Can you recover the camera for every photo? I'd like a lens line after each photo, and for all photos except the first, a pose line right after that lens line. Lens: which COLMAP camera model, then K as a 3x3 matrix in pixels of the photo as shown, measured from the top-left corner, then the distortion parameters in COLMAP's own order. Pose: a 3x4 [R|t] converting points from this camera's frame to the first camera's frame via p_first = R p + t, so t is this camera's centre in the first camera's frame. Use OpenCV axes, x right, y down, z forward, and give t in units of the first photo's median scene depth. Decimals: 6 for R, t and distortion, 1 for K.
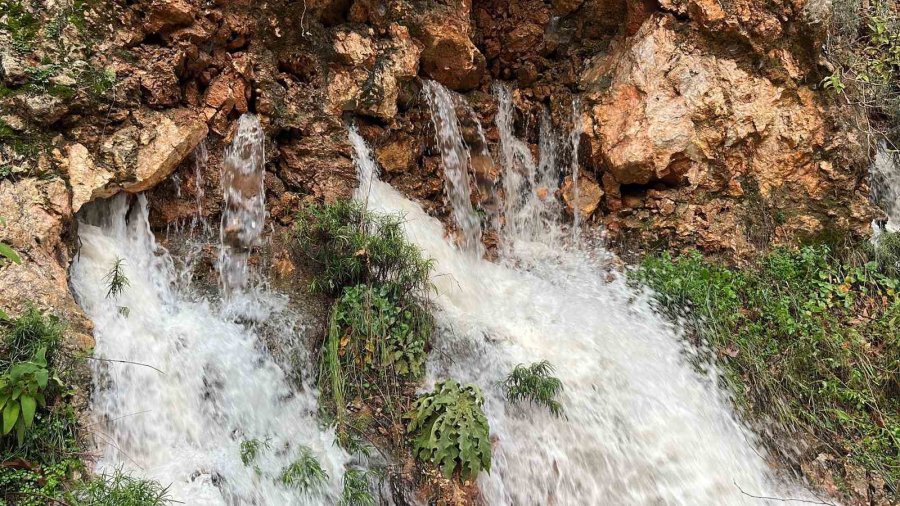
lens RADIAL K [[799.2, 0, 450.2], [0, 799.2, 252.8], [0, 0, 1]] dist [0.038562, -0.010839]
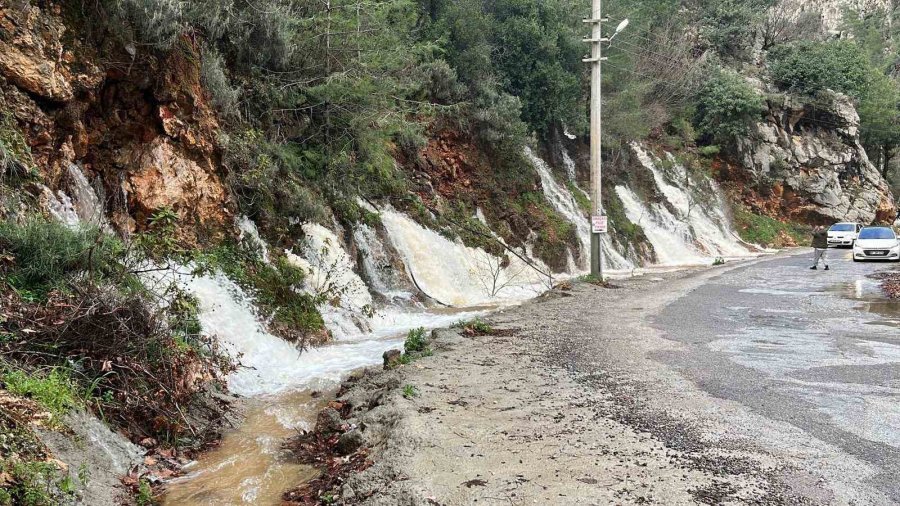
lens RADIAL K [[799.2, 0, 450.0], [0, 799.2, 251.5], [0, 0, 1]] dist [0.038562, -0.010839]
pose [[0.507752, -0.031881, 0.860913, -1.148053], [0.043607, 0.998985, 0.011275, 0.009581], [-0.860399, 0.031817, 0.508627, -0.675321]]
